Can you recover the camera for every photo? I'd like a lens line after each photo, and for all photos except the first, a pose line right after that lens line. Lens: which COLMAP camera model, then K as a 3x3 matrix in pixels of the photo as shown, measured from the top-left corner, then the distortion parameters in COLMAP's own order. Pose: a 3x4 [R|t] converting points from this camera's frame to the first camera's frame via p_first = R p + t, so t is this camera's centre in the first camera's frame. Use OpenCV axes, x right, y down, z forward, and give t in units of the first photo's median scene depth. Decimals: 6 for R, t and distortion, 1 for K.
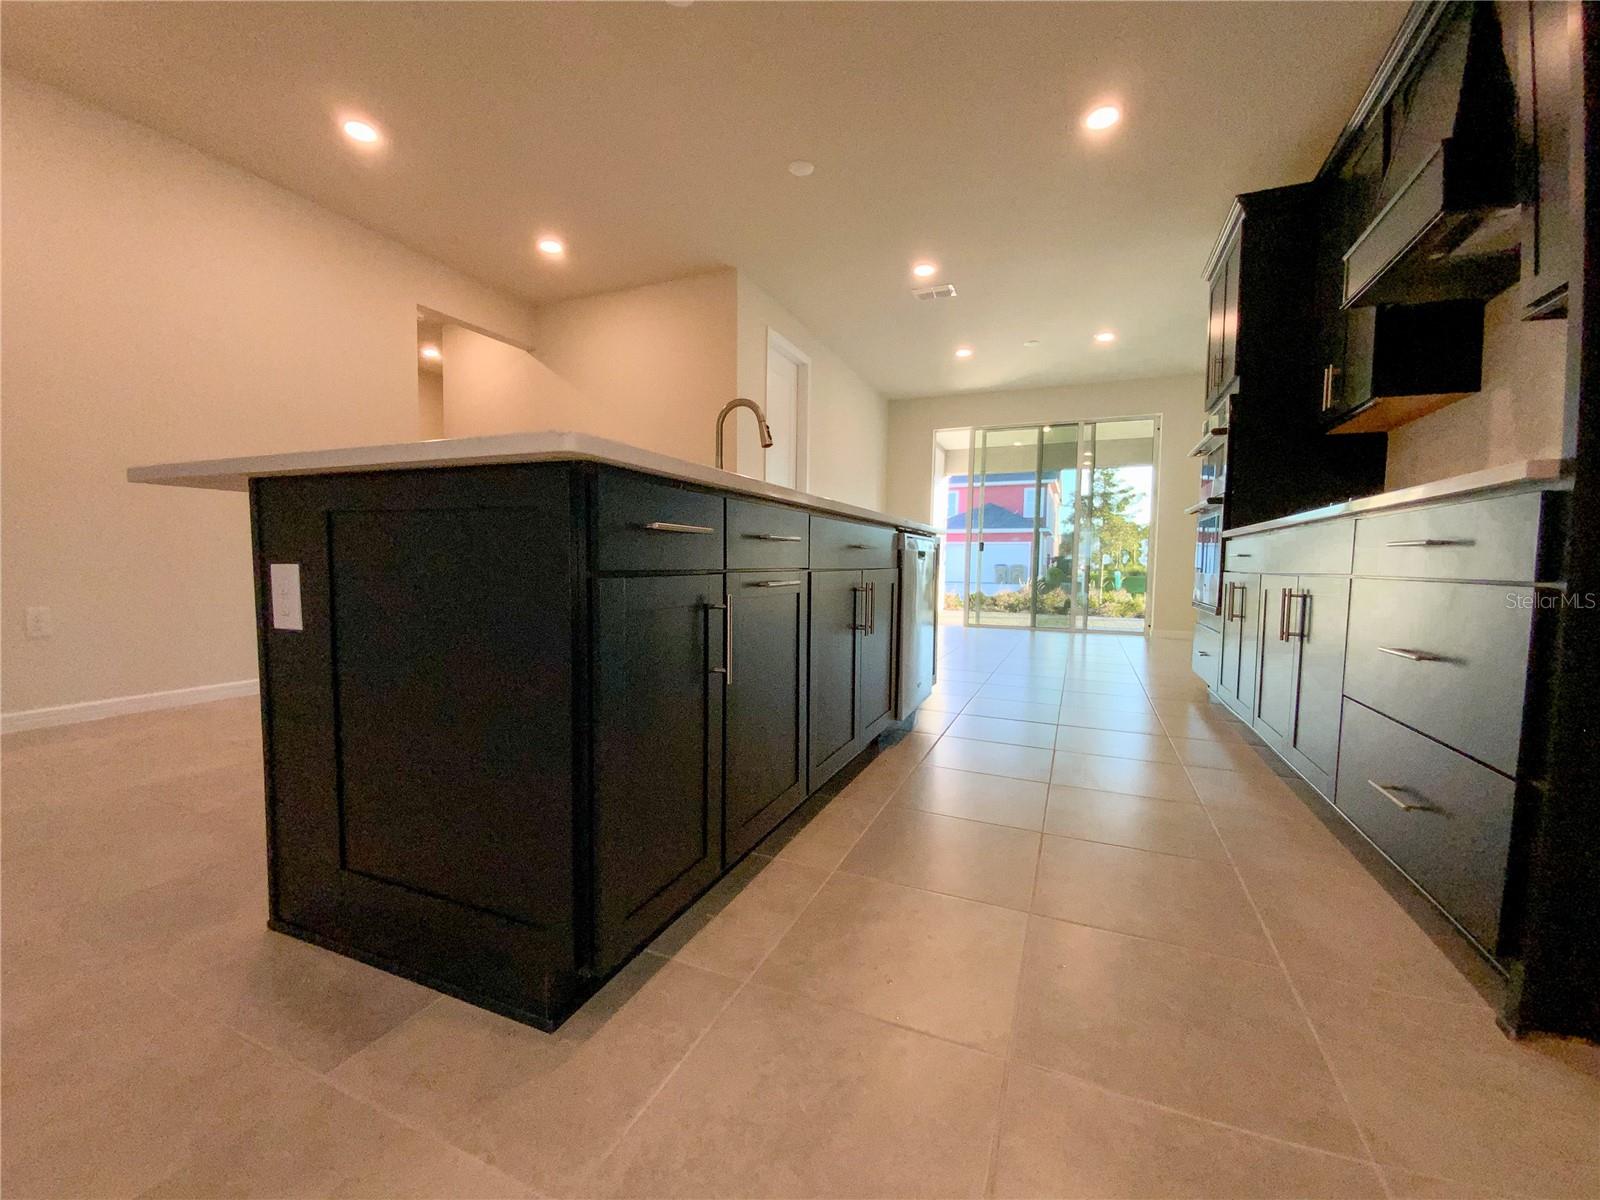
lens RADIAL K [[655.0, 0, 796.6], [0, 655.0, 600.2], [0, 0, 1]] dist [0.010616, -0.005145]
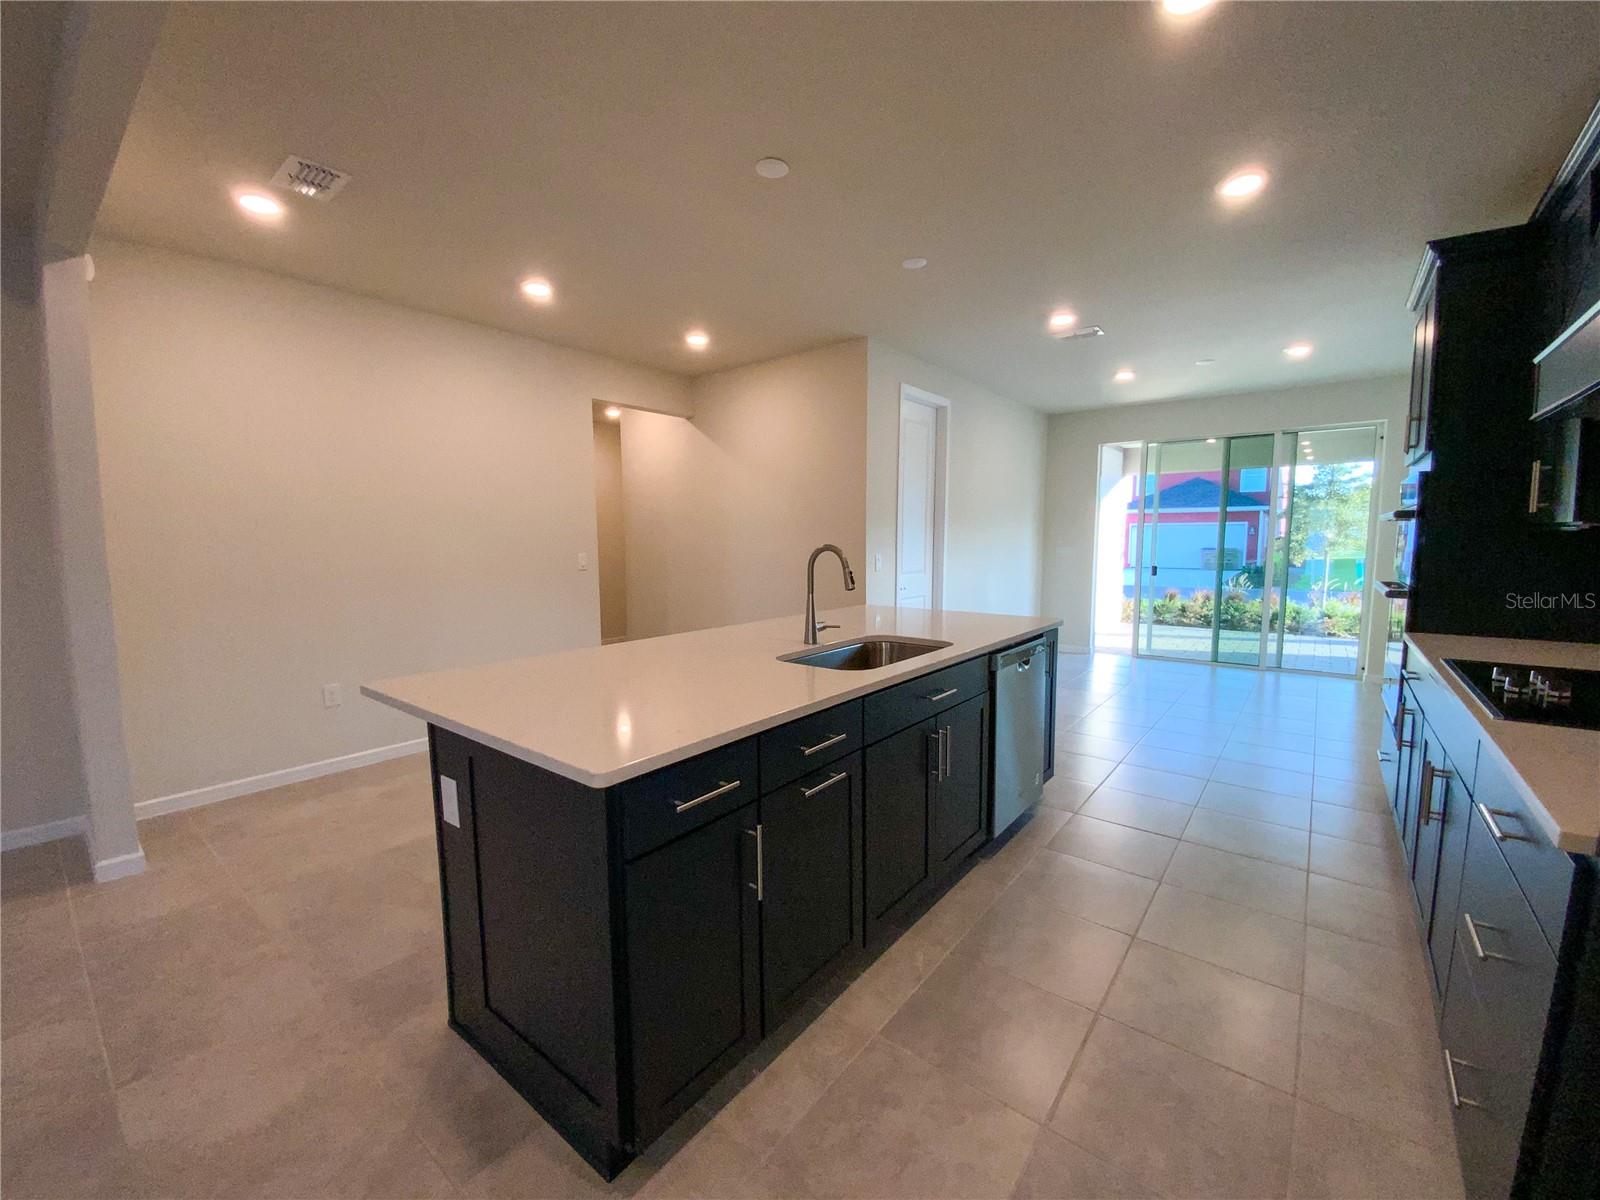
lens RADIAL K [[655.0, 0, 798.6], [0, 655.0, 601.3], [0, 0, 1]] dist [0.010616, -0.005145]
pose [[0.964861, 0.005574, -0.262701, 0.114545], [0.003708, 0.999386, 0.034827, -0.188978], [0.262734, -0.034577, 0.964249, -0.046792]]
